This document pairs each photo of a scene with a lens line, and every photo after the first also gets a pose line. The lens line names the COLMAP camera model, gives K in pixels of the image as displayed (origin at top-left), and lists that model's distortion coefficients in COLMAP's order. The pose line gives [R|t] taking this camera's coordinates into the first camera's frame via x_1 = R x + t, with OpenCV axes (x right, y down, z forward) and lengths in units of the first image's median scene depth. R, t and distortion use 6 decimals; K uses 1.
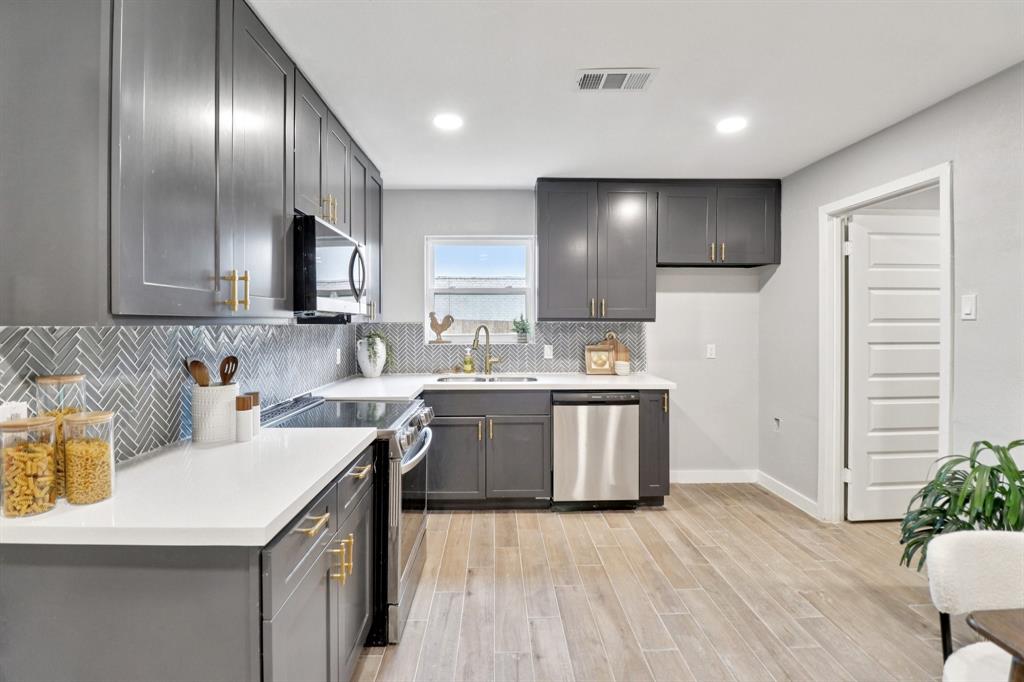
lens RADIAL K [[473.6, 0, 511.0], [0, 473.6, 318.0], [0, 0, 1]] dist [-0.000232, -0.014574]
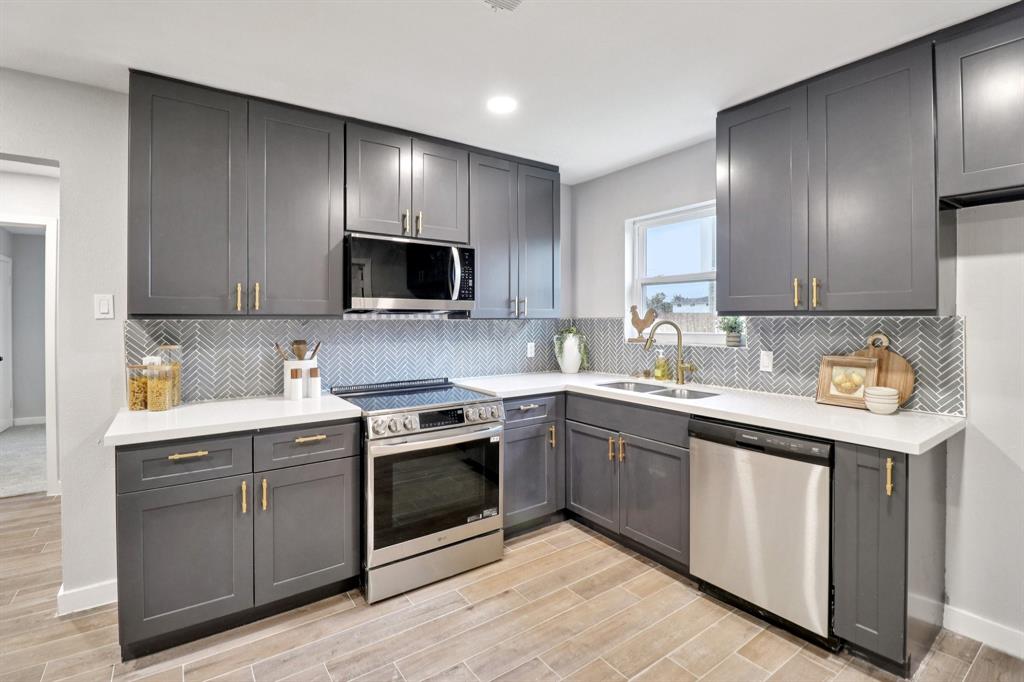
lens RADIAL K [[473.6, 0, 511.0], [0, 473.6, 318.0], [0, 0, 1]] dist [-0.000232, -0.014574]
pose [[0.550089, -0.002014, -0.835103, 0.500282], [0.008666, 0.999957, 0.003298, 0.005727], [0.835061, -0.009051, 0.550083, 0.380144]]
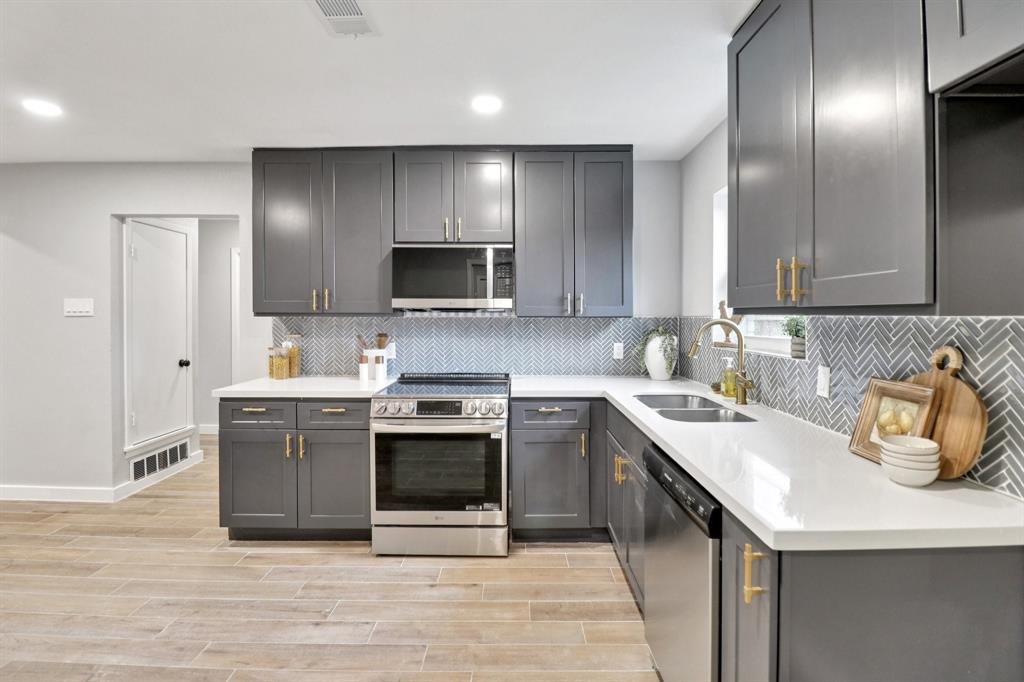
lens RADIAL K [[473.6, 0, 511.0], [0, 473.6, 318.0], [0, 0, 1]] dist [-0.000232, -0.014574]
pose [[-0.040187, 0.004722, -0.999181, 0.616352], [0.006658, 0.999968, 0.004458, 0.007675], [0.999170, -0.006474, -0.040218, 0.823570]]
